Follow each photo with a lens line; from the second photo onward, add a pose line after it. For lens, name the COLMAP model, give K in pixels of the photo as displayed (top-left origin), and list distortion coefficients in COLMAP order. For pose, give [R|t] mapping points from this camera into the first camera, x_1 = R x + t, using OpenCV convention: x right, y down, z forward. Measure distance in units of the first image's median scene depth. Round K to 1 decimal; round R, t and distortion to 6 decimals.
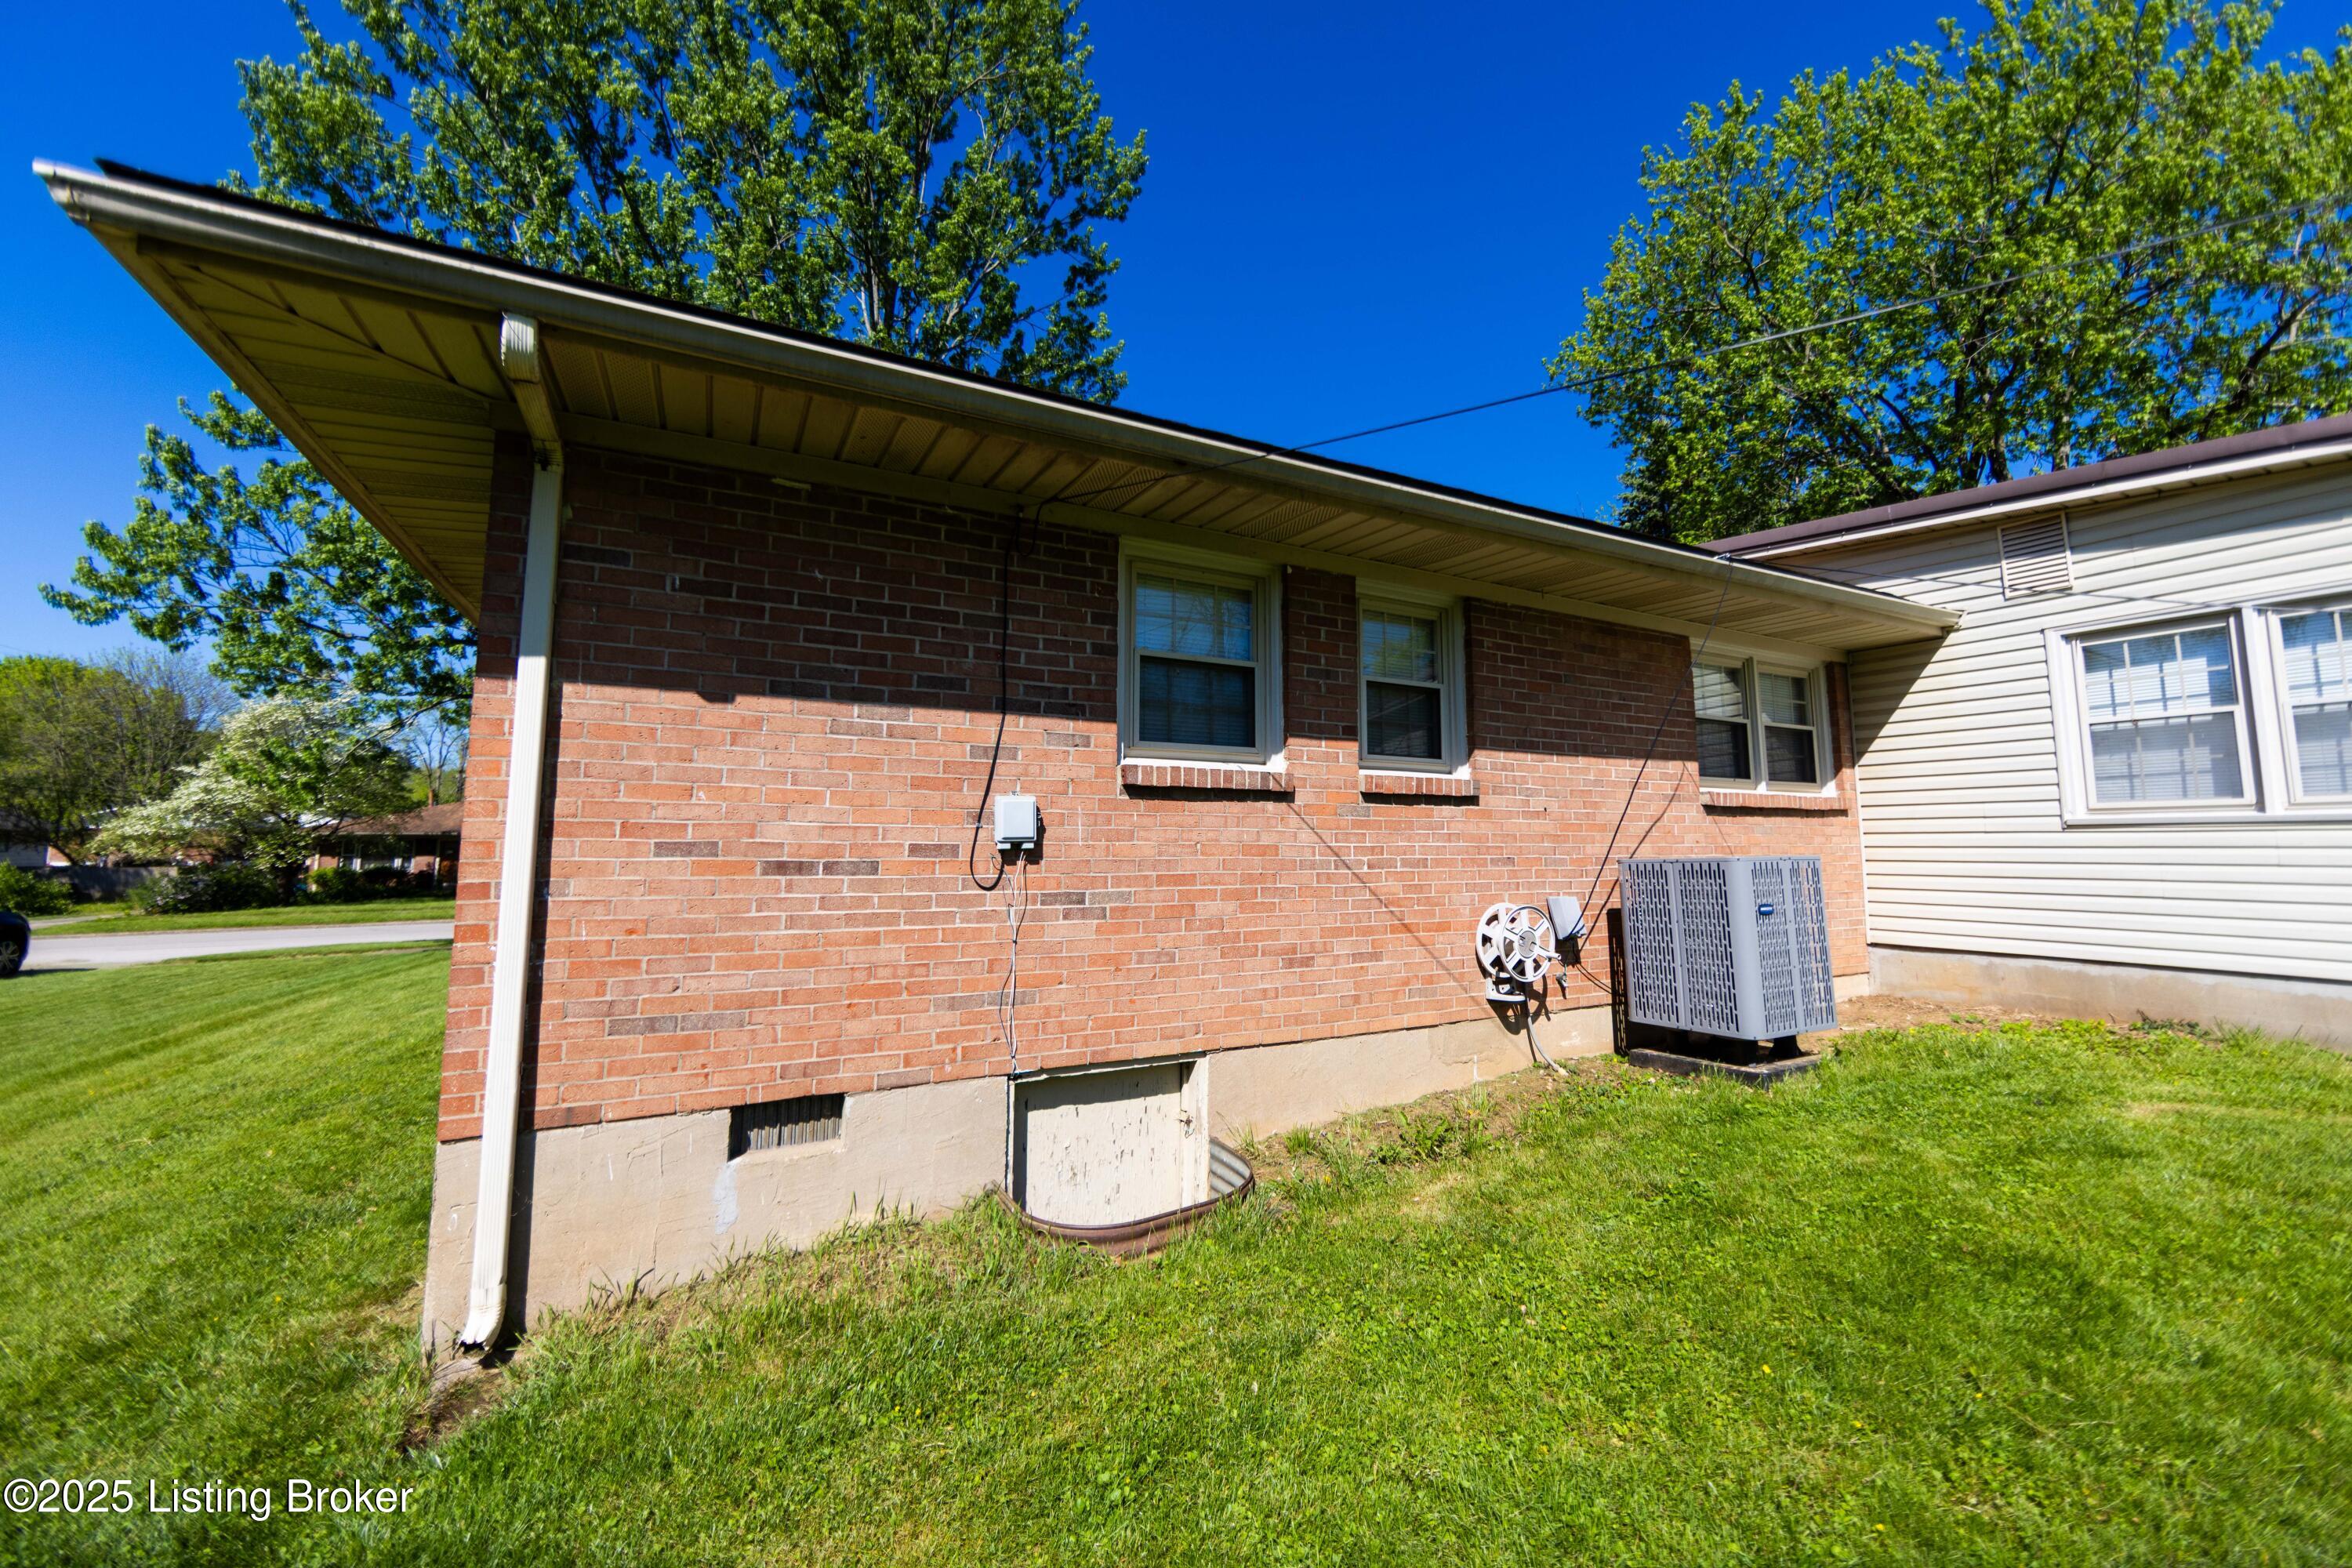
lens RADIAL K [[918.8, 0, 1185.3], [0, 918.8, 781.7], [0, 0, 1]] dist [-0.002071, 0.000124]
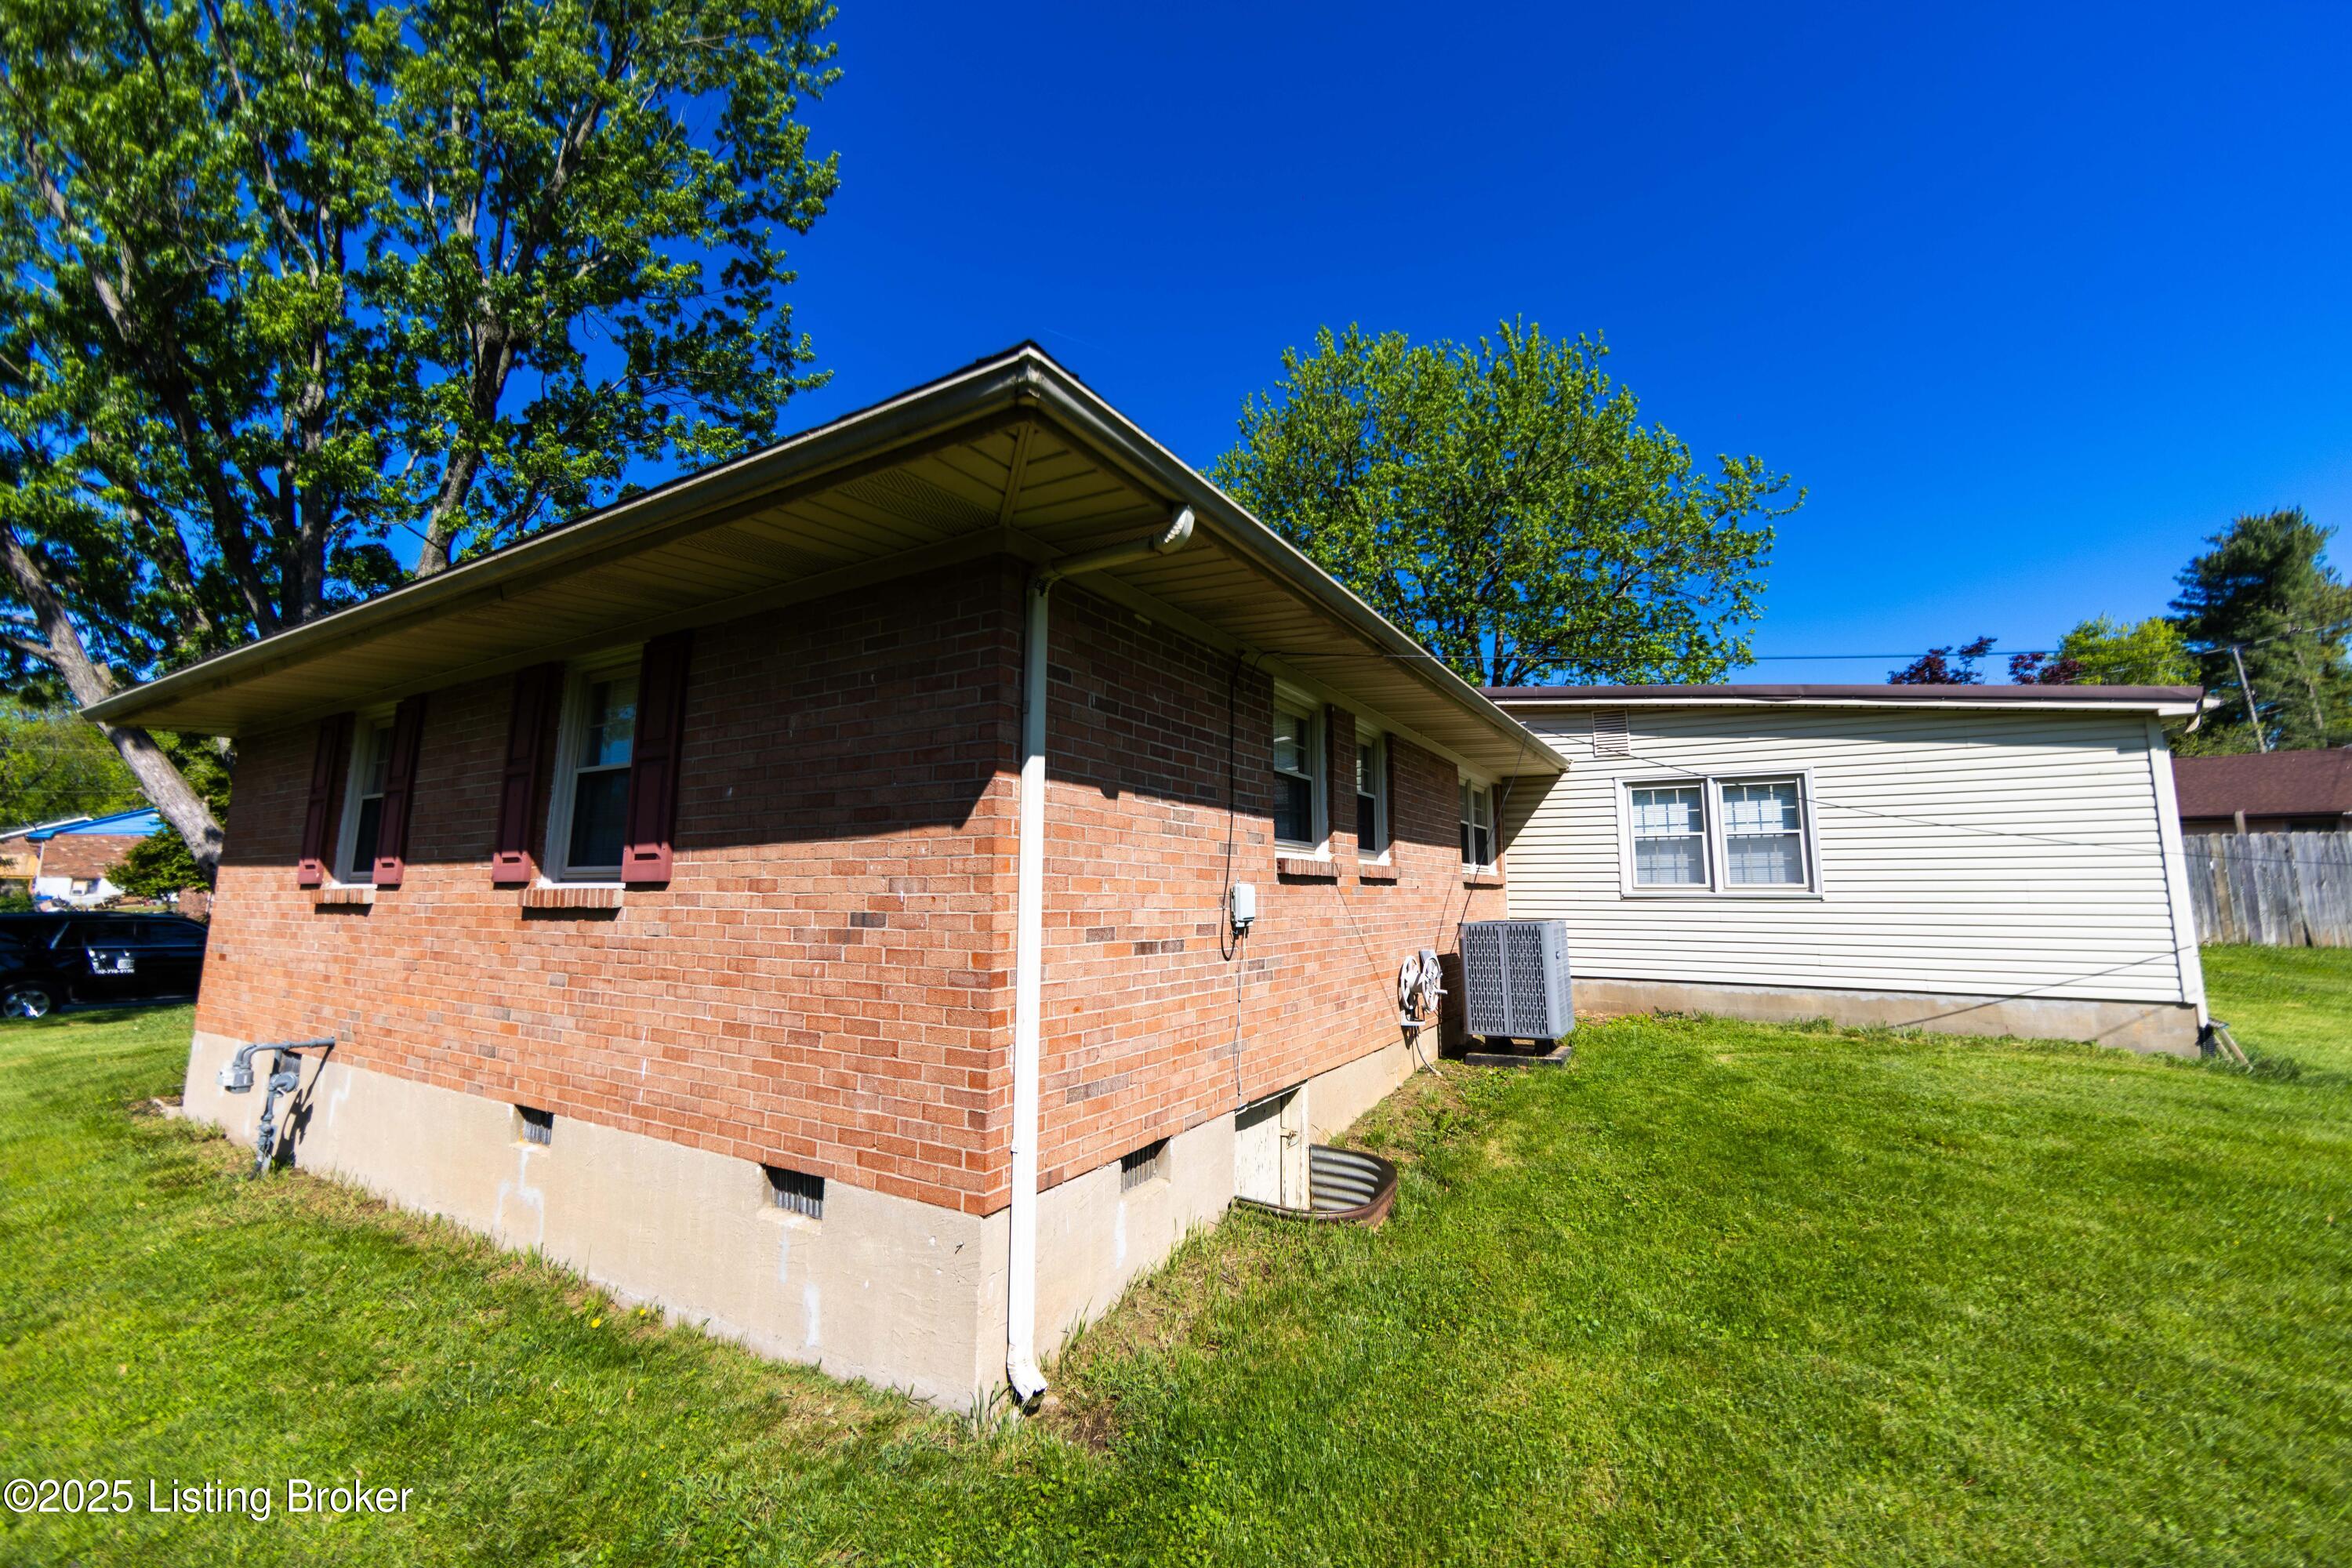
lens RADIAL K [[927.4, 0, 1167.4], [0, 927.4, 803.6], [0, 0, 1]] dist [0.000026, 0.000123]
pose [[0.859557, 0.053548, 0.508227, -0.688279], [-0.042493, 0.998540, -0.033341, -0.035250], [-0.509271, 0.007063, 0.860577, -0.025505]]
